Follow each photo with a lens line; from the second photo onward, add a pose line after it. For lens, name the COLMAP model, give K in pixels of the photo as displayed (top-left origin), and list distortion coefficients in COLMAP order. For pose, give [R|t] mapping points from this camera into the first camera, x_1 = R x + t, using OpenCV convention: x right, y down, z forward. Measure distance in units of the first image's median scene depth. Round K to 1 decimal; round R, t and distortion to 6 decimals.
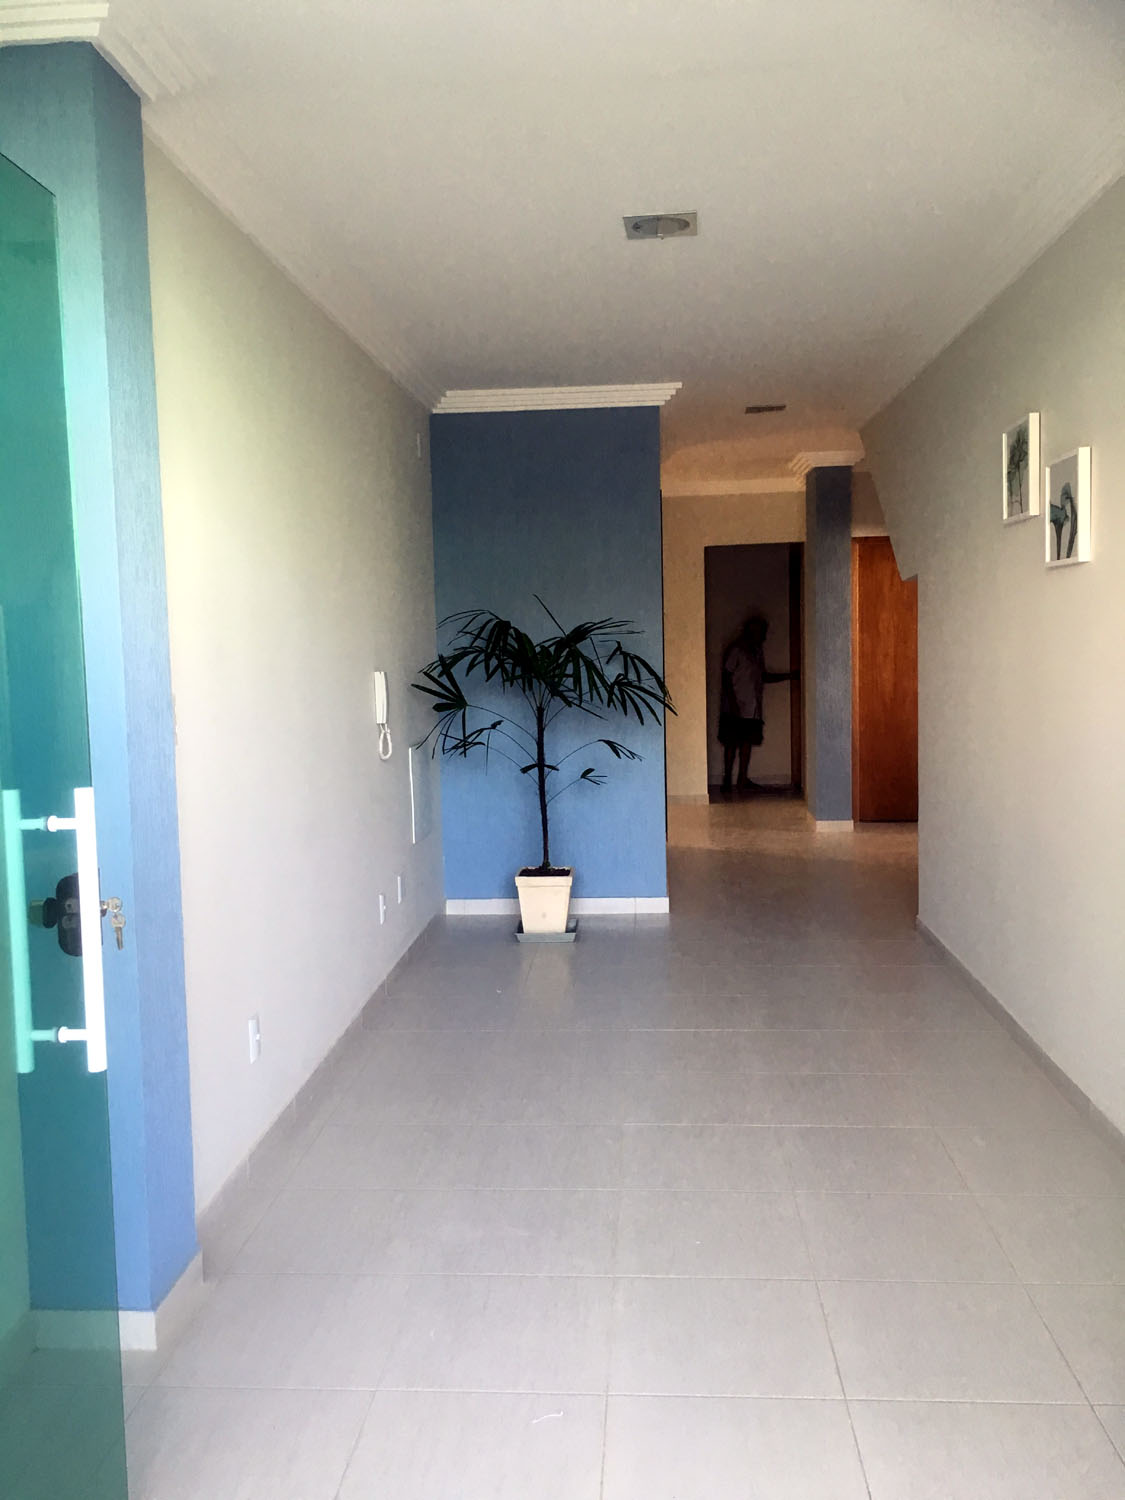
lens RADIAL K [[1265.6, 0, 561.8], [0, 1265.6, 747.1], [0, 0, 1]] dist [0.030432, -0.004200]
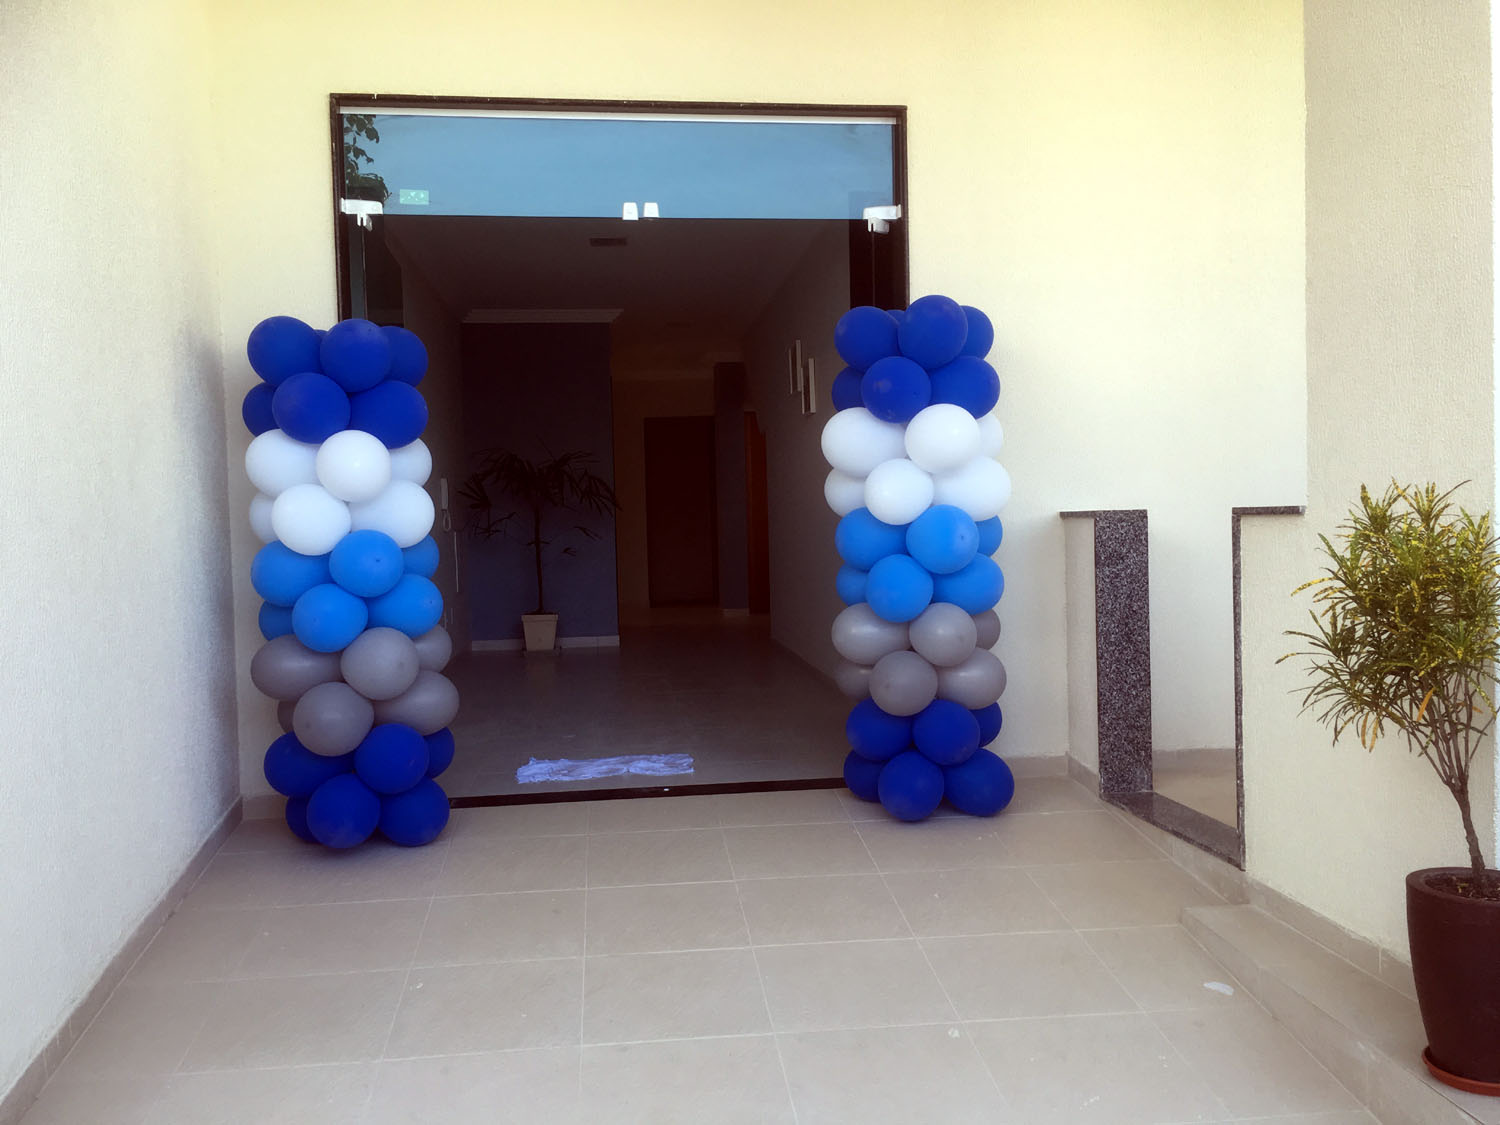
lens RADIAL K [[1265.6, 0, 749.5], [0, 1265.6, 563.8], [0, 0, 1]] dist [0.030432, -0.004200]
pose [[0.983229, -0.006465, 0.182263, -0.044132], [0.016493, 0.998429, -0.053554, 0.126382], [-0.181630, 0.055662, 0.981790, -0.602542]]
